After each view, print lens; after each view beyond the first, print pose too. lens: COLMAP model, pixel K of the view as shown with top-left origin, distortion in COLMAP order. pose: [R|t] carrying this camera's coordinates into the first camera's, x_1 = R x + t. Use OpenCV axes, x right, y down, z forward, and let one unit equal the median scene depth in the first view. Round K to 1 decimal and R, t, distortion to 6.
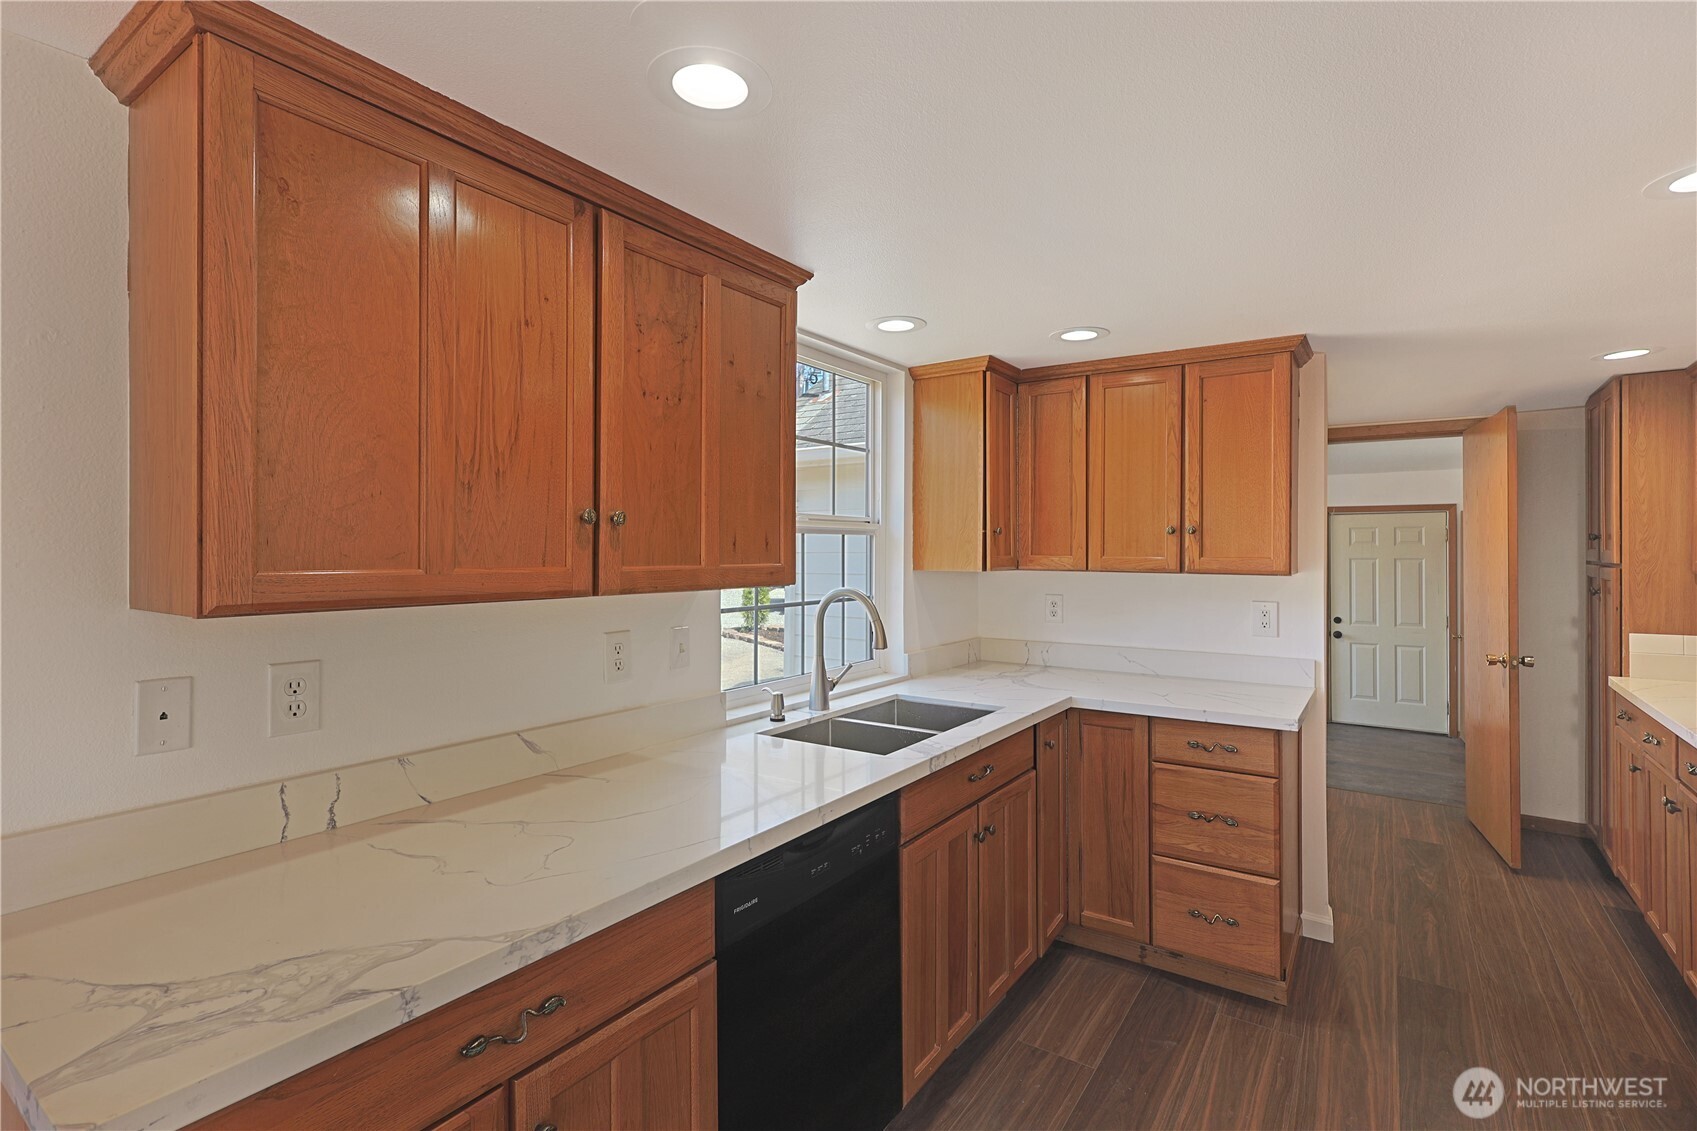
lens RADIAL K [[797.0, 0, 848.0], [0, 797.0, 548.3], [0, 0, 1]] dist [0.003707, 0.000081]
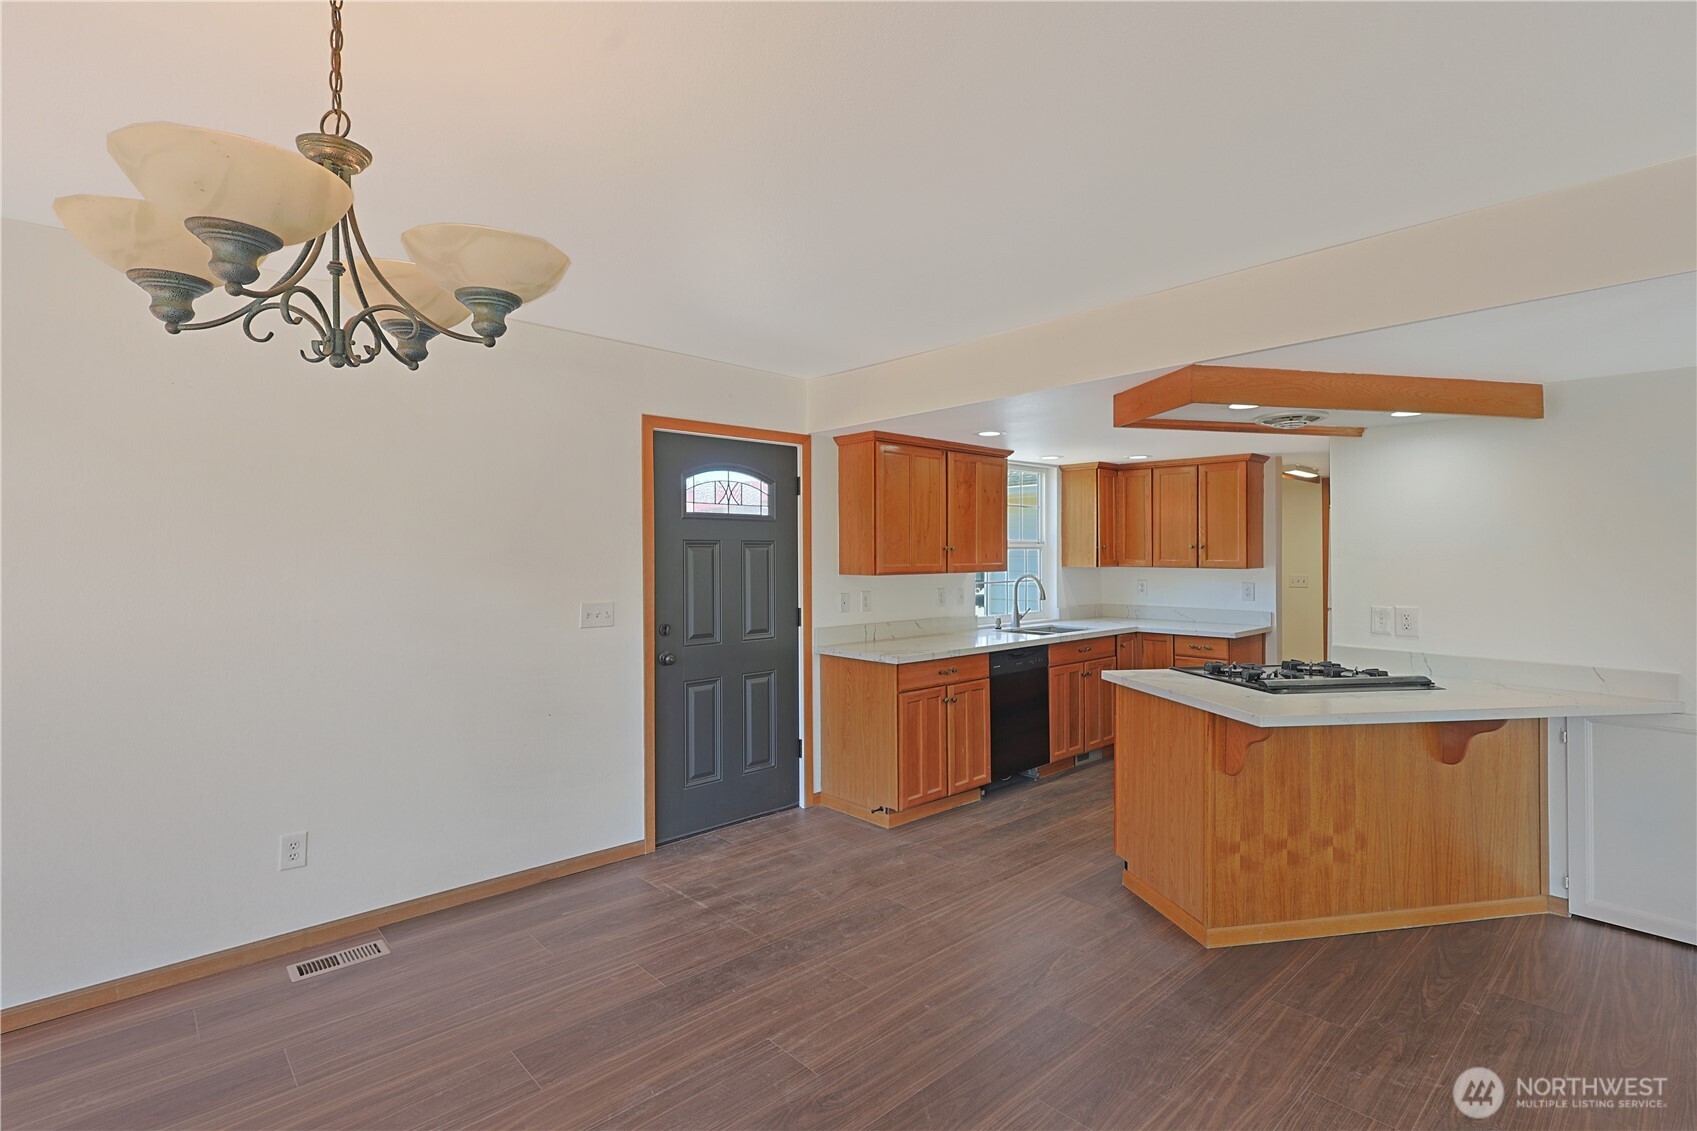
lens RADIAL K [[774.5, 0, 848.9], [0, 774.5, 557.1], [0, 0, 1]] dist [0.001095, -0.000072]
pose [[0.974345, -0.003544, -0.225031, -0.001140], [0.005531, 0.999951, 0.008200, -0.018889], [0.224991, -0.009235, 0.974317, -1.217614]]
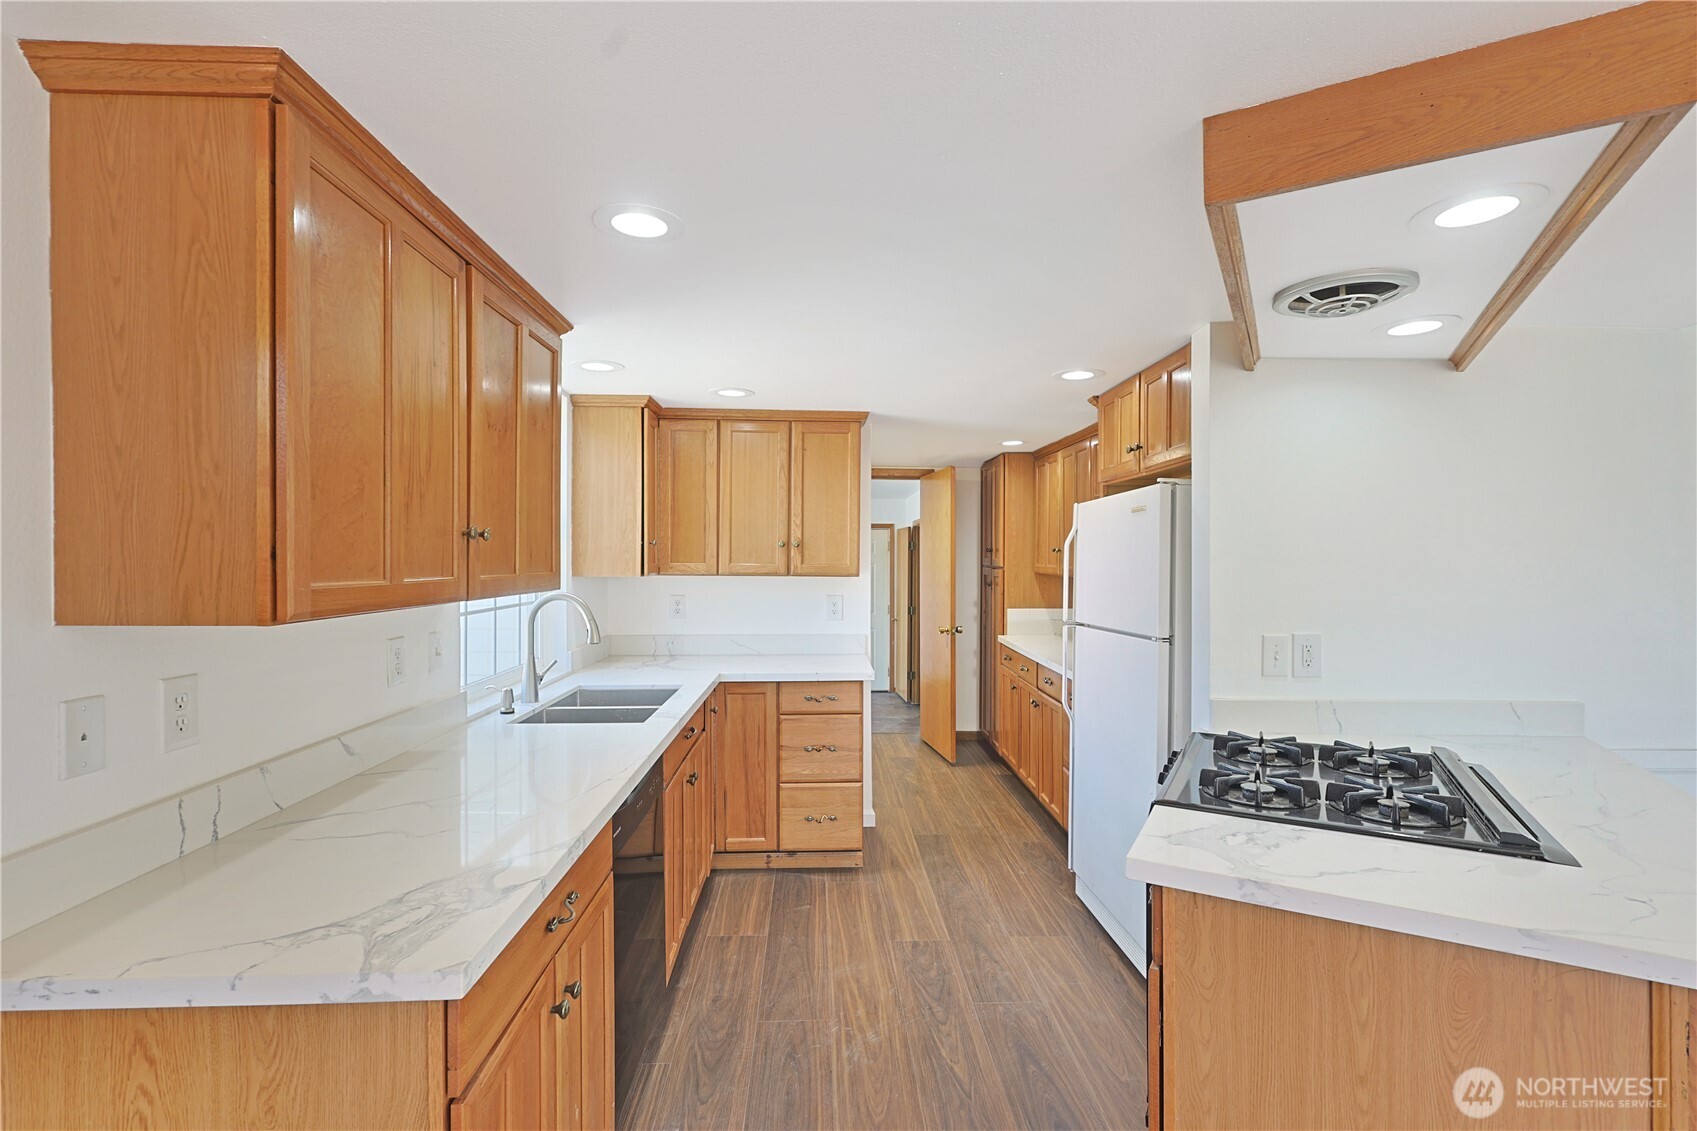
lens RADIAL K [[789.8, 0, 852.3], [0, 789.8, 564.9], [0, 0, 1]] dist [0.004180, -0.000177]
pose [[0.801209, -0.004807, 0.598366, -0.321709], [-0.003814, 0.999906, 0.013140, -0.005910], [-0.598373, -0.012810, 0.801115, -0.145704]]
